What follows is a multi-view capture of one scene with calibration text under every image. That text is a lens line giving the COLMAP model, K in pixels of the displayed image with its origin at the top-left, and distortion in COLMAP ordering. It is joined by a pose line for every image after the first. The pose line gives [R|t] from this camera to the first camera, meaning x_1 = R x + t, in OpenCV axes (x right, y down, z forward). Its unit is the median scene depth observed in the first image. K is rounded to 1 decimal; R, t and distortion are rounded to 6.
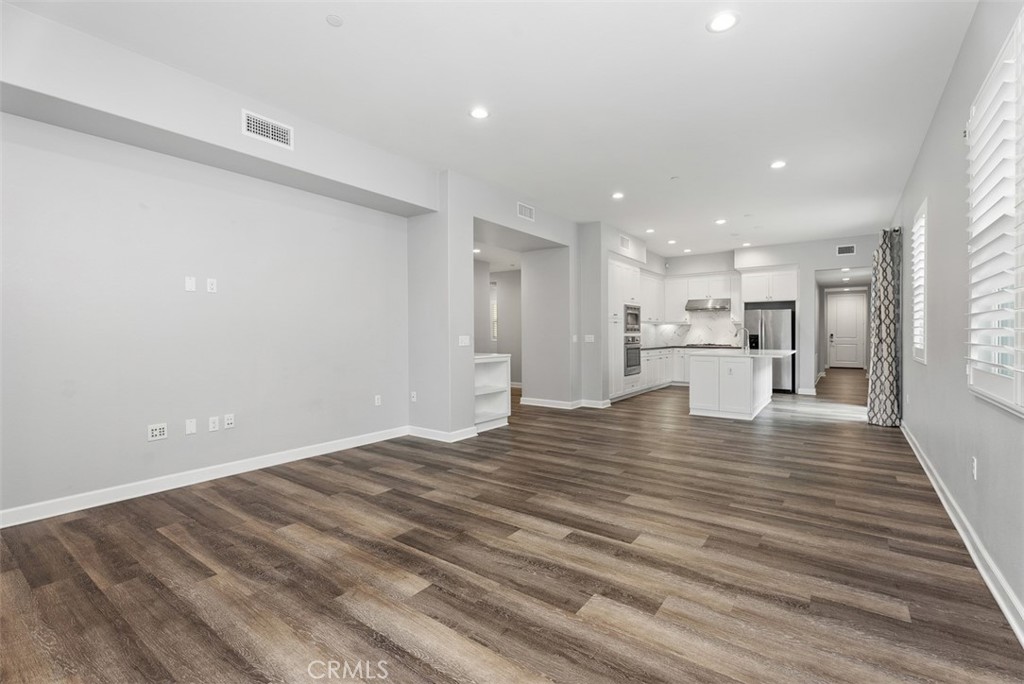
lens RADIAL K [[462.3, 0, 513.0], [0, 462.3, 338.3], [0, 0, 1]] dist [-0.011659, 0.001307]
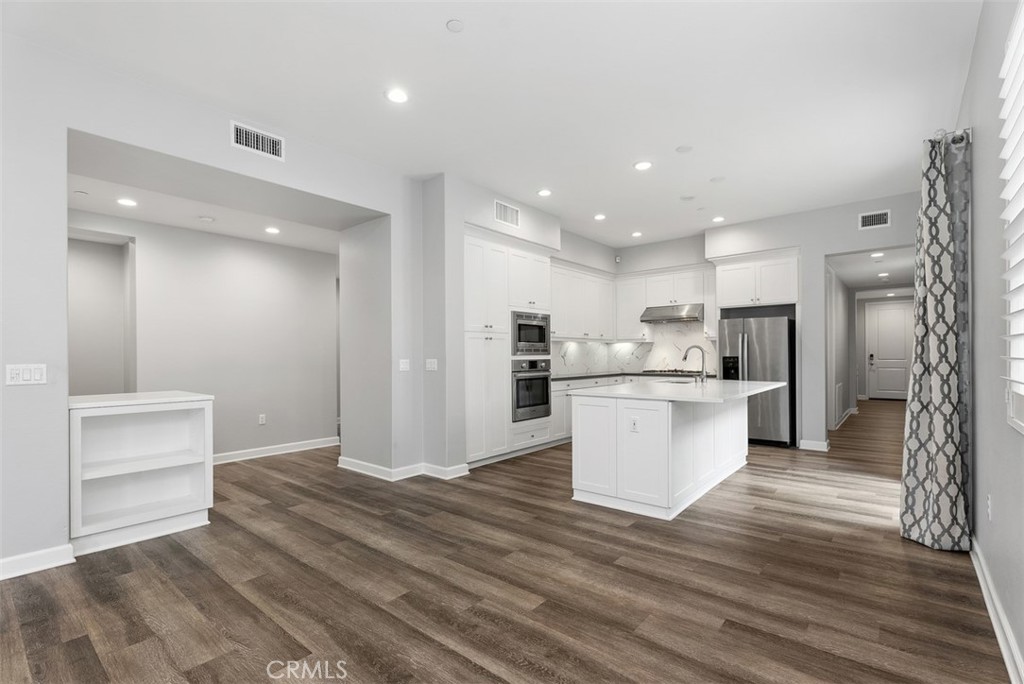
lens RADIAL K [[462.3, 0, 526.0], [0, 462.3, 357.3], [0, 0, 1]] dist [-0.011659, 0.001307]
pose [[0.997958, -0.004278, -0.063723, 0.296855], [0.003959, 0.999979, -0.005125, -0.004989], [0.063743, 0.004862, 0.997954, 0.355321]]
